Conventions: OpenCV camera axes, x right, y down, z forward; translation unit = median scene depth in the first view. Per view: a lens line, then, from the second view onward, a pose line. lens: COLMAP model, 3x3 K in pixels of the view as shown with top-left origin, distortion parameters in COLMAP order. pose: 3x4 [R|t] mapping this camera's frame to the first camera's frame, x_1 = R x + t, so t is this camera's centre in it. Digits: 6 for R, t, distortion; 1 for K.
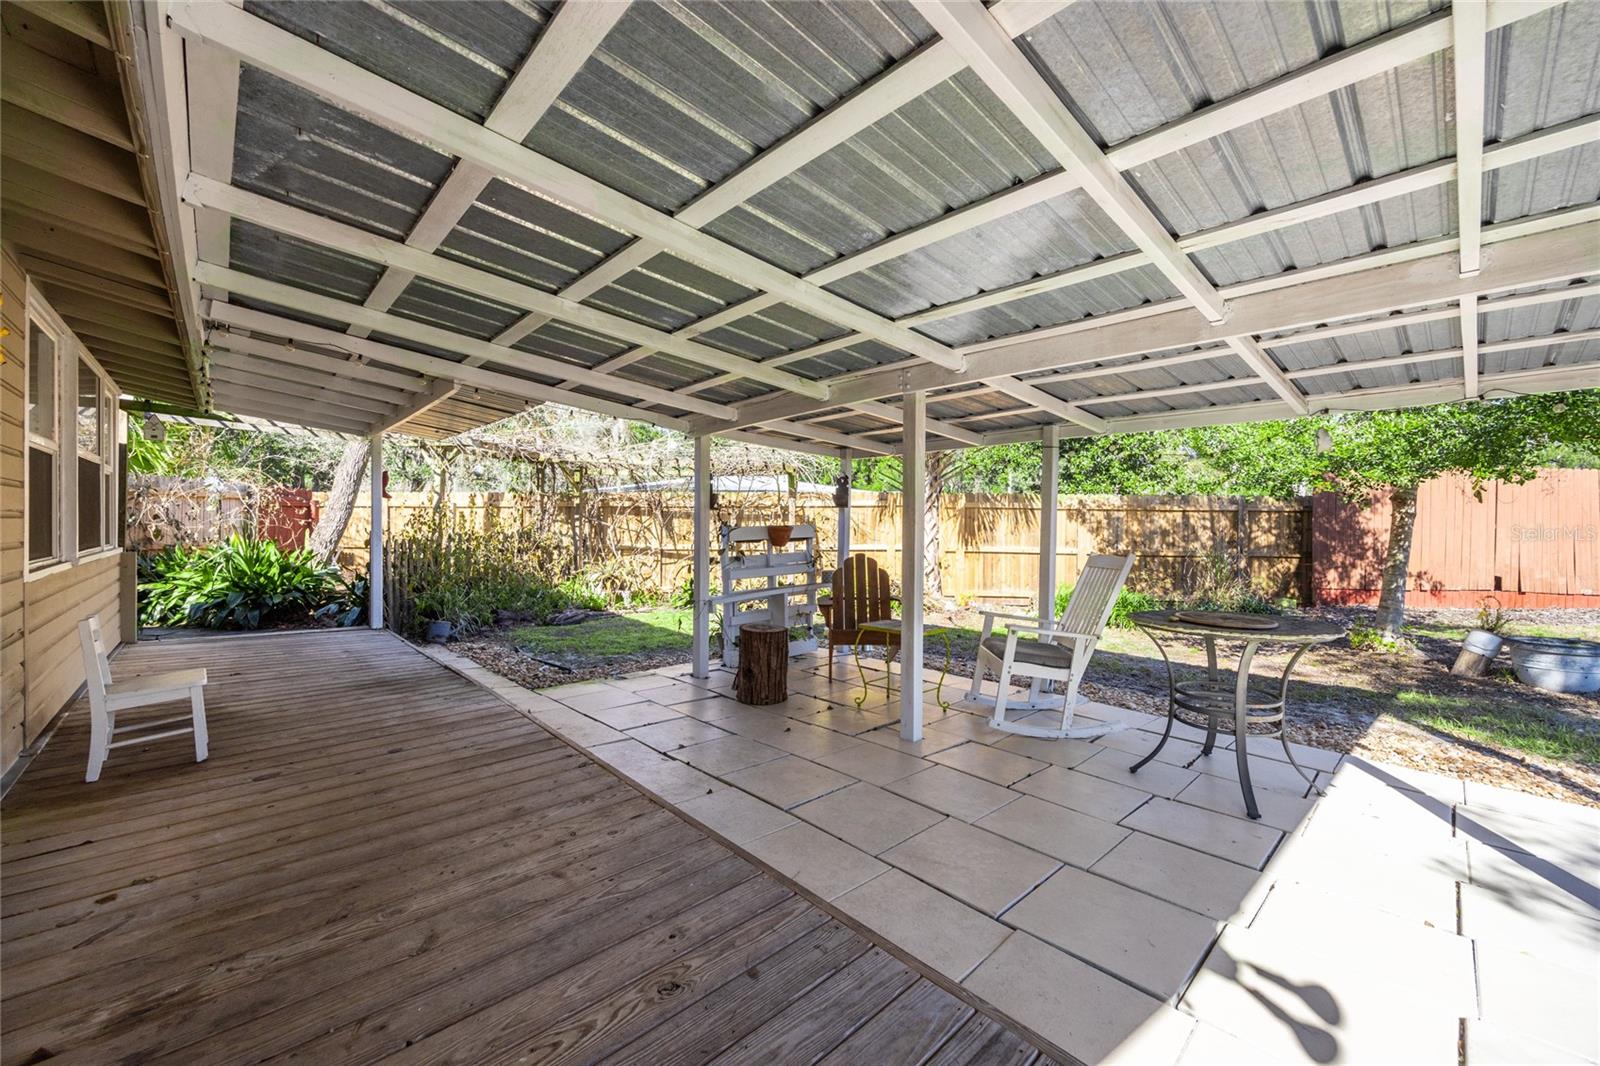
lens RADIAL K [[627.9, 0, 808.9], [0, 627.9, 526.4], [0, 0, 1]] dist [-0.000019, -0.000094]
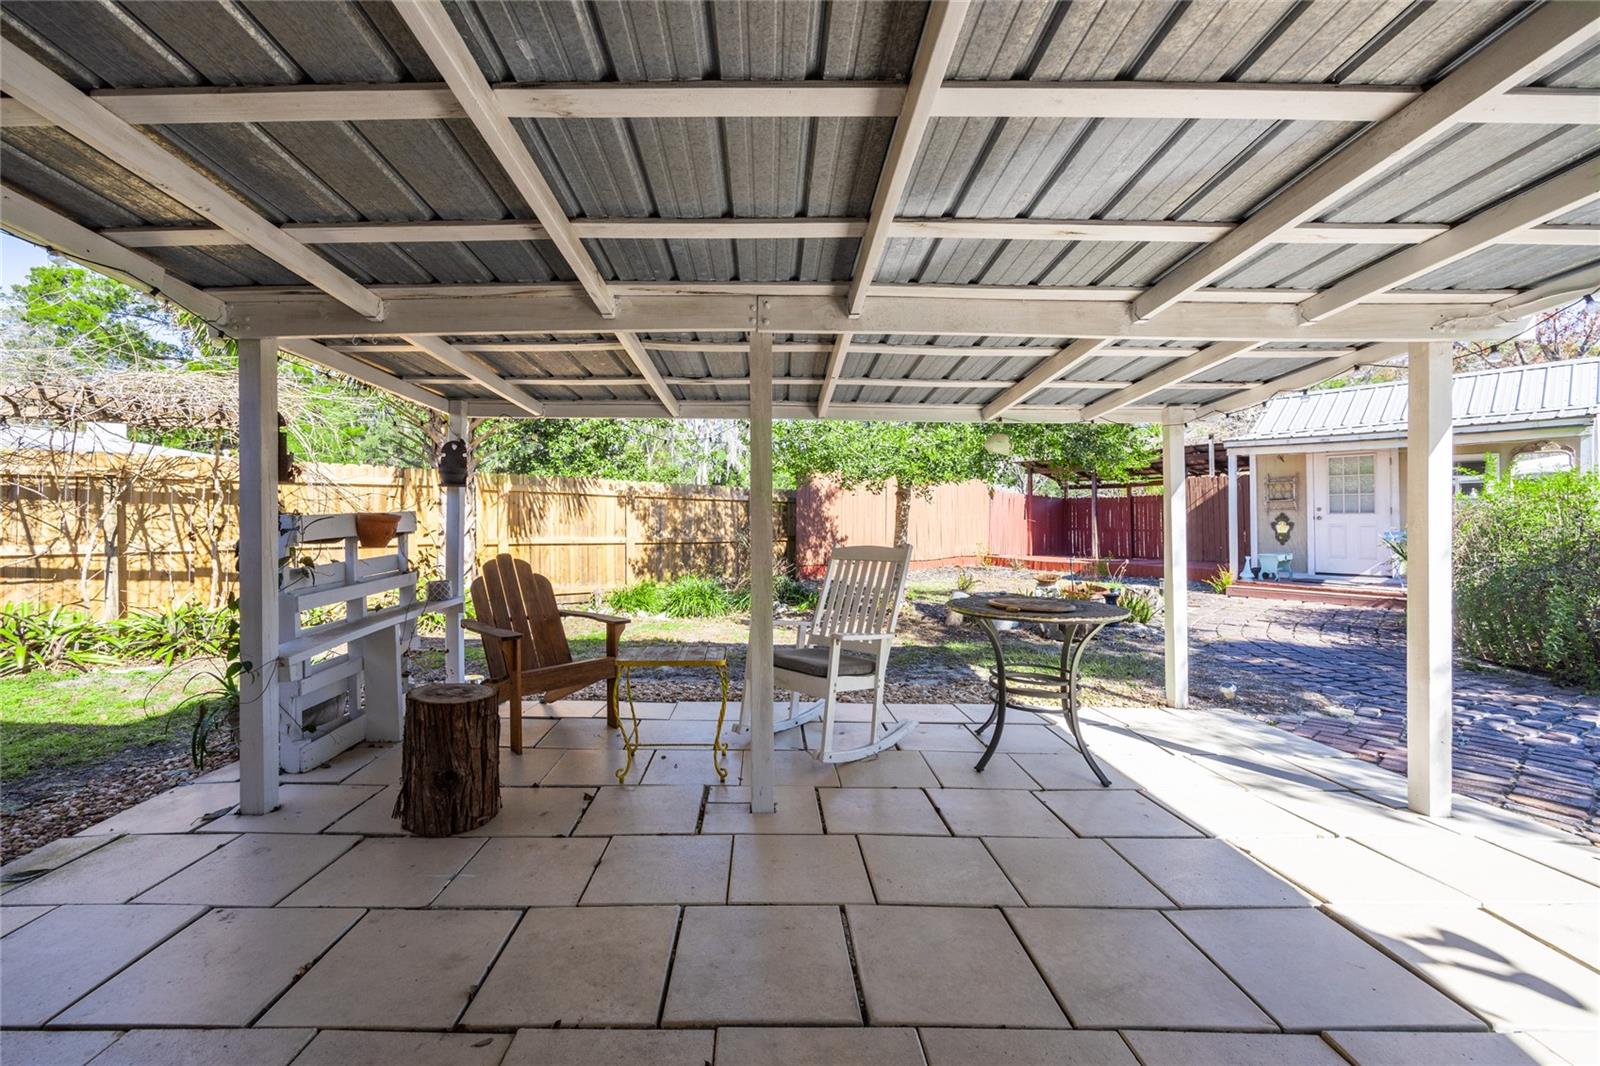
lens RADIAL K [[643.5, 0, 765.3], [0, 643.5, 516.1], [0, 0, 1]] dist [0.000040, -0.005415]
pose [[0.689615, 0.000466, 0.724176, -0.369488], [-0.004745, 0.999981, 0.003875, -0.003435], [-0.724161, -0.006109, 0.689604, 0.479758]]
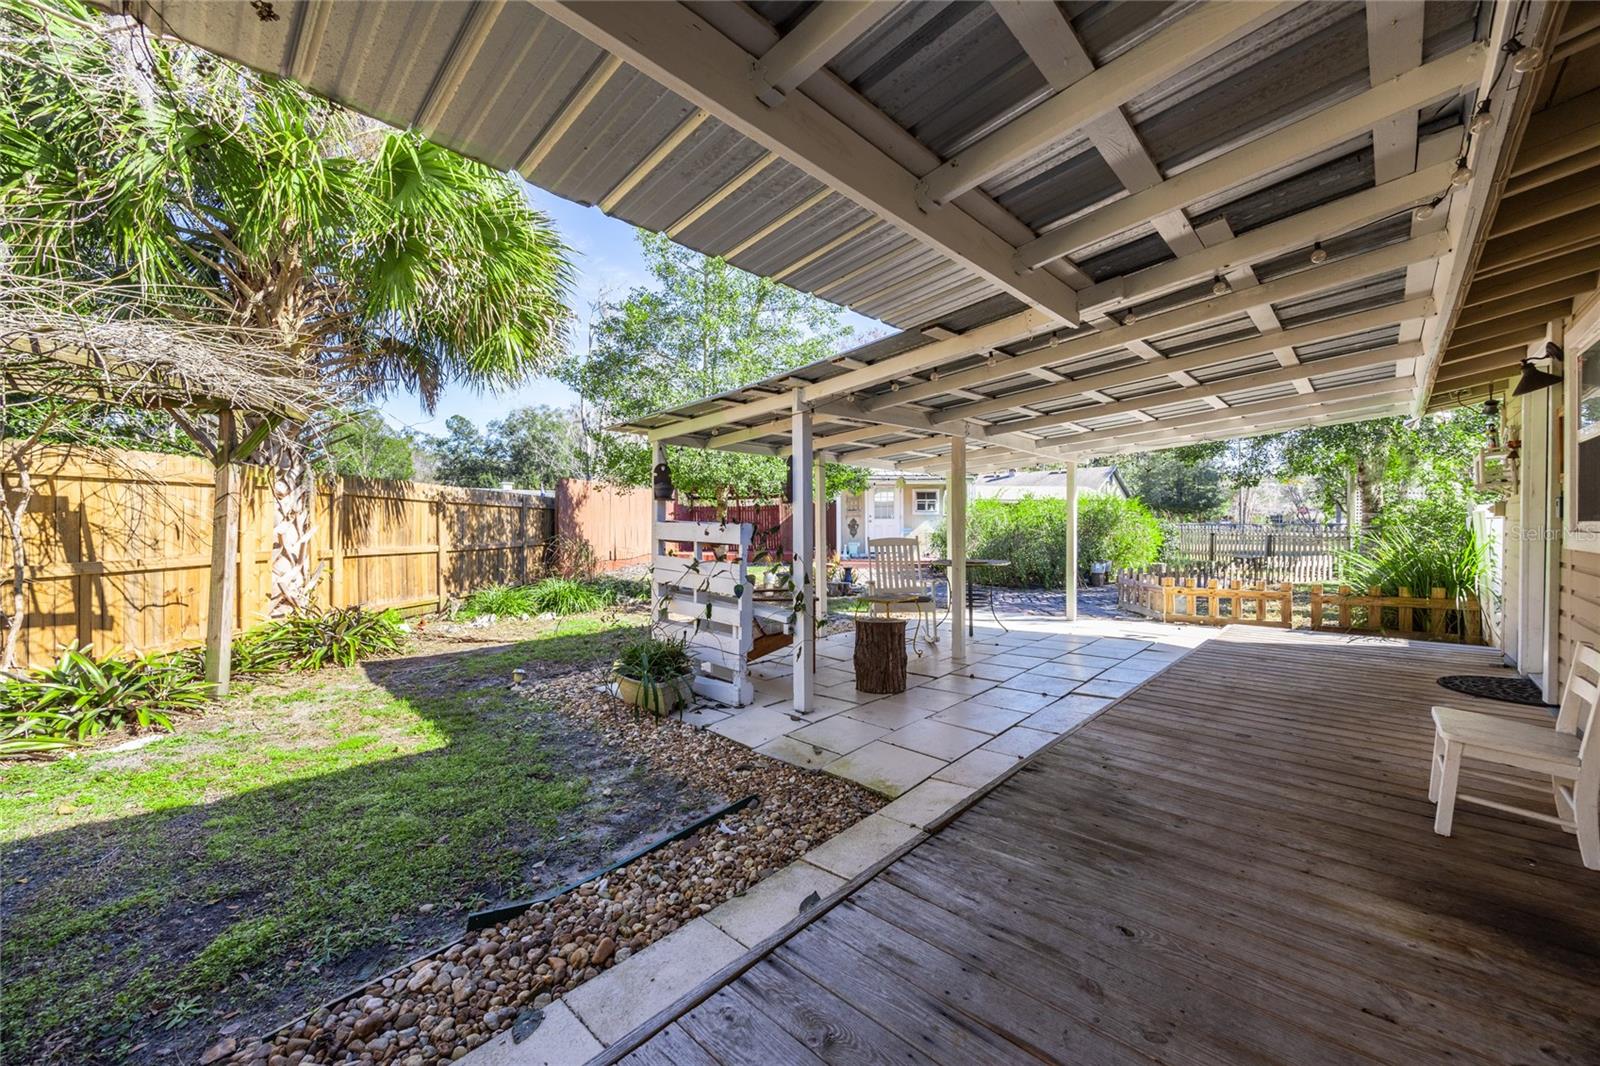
lens RADIAL K [[627.9, 0, 808.9], [0, 627.9, 526.4], [0, 0, 1]] dist [-0.000019, -0.000094]
pose [[-0.067201, -0.010894, 0.997680, -1.358400], [-0.001828, 0.999940, 0.010796, -0.008017], [-0.997738, -0.001098, -0.067217, 1.467770]]
